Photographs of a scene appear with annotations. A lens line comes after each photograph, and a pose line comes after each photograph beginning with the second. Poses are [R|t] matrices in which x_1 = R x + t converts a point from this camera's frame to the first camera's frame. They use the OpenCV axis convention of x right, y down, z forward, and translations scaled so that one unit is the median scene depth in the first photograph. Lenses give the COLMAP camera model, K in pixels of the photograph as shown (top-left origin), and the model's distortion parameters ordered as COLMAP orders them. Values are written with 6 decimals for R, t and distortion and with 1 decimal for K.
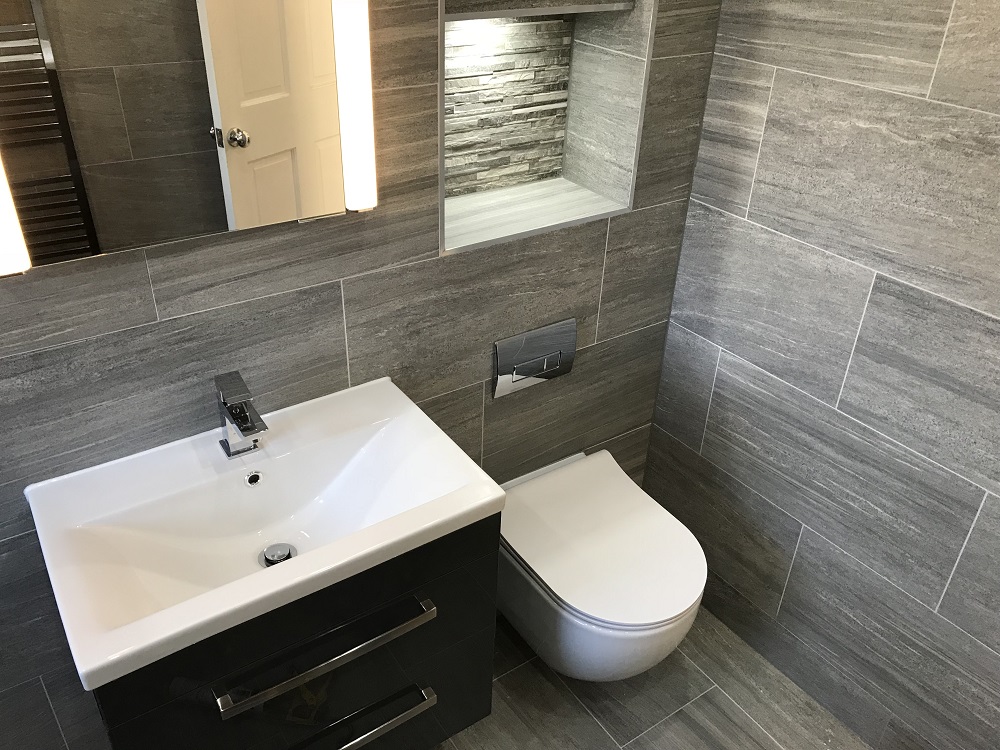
lens RADIAL K [[817.6, 0, 472.2], [0, 817.6, 357.3], [0, 0, 1]] dist [0.026038, -0.031849]
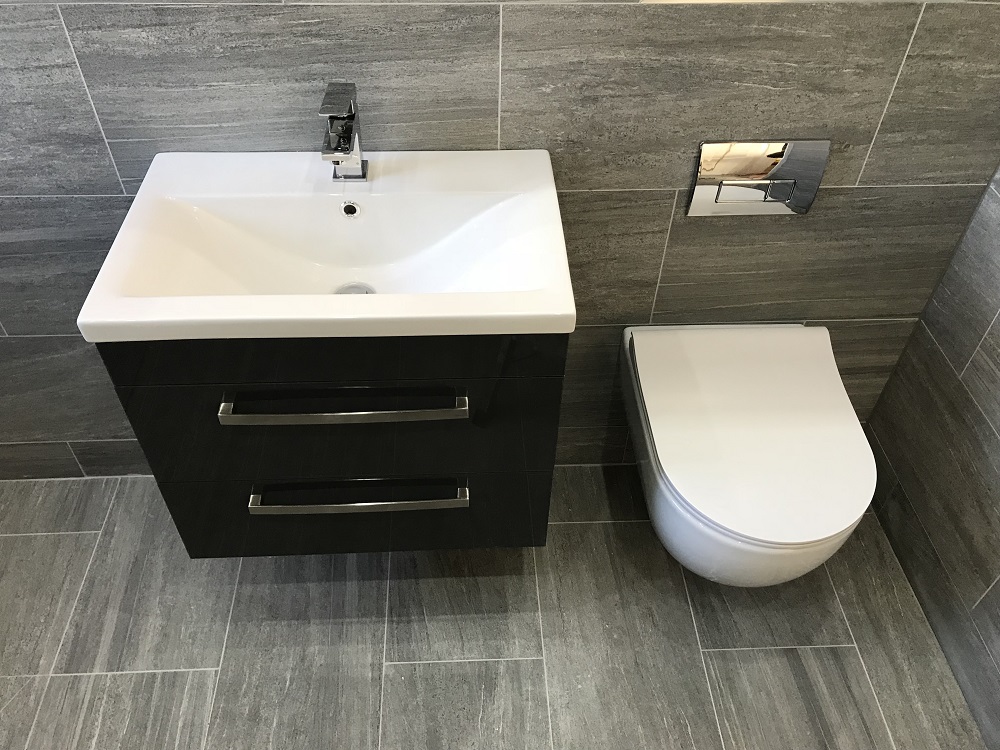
lens RADIAL K [[817.6, 0, 472.2], [0, 817.6, 357.3], [0, 0, 1]] dist [0.026038, -0.031849]
pose [[0.856308, 0.350991, -0.378870, 0.223102], [-0.255065, 0.925281, 0.280706, 0.007865], [0.449087, -0.143734, 0.881851, 0.196233]]
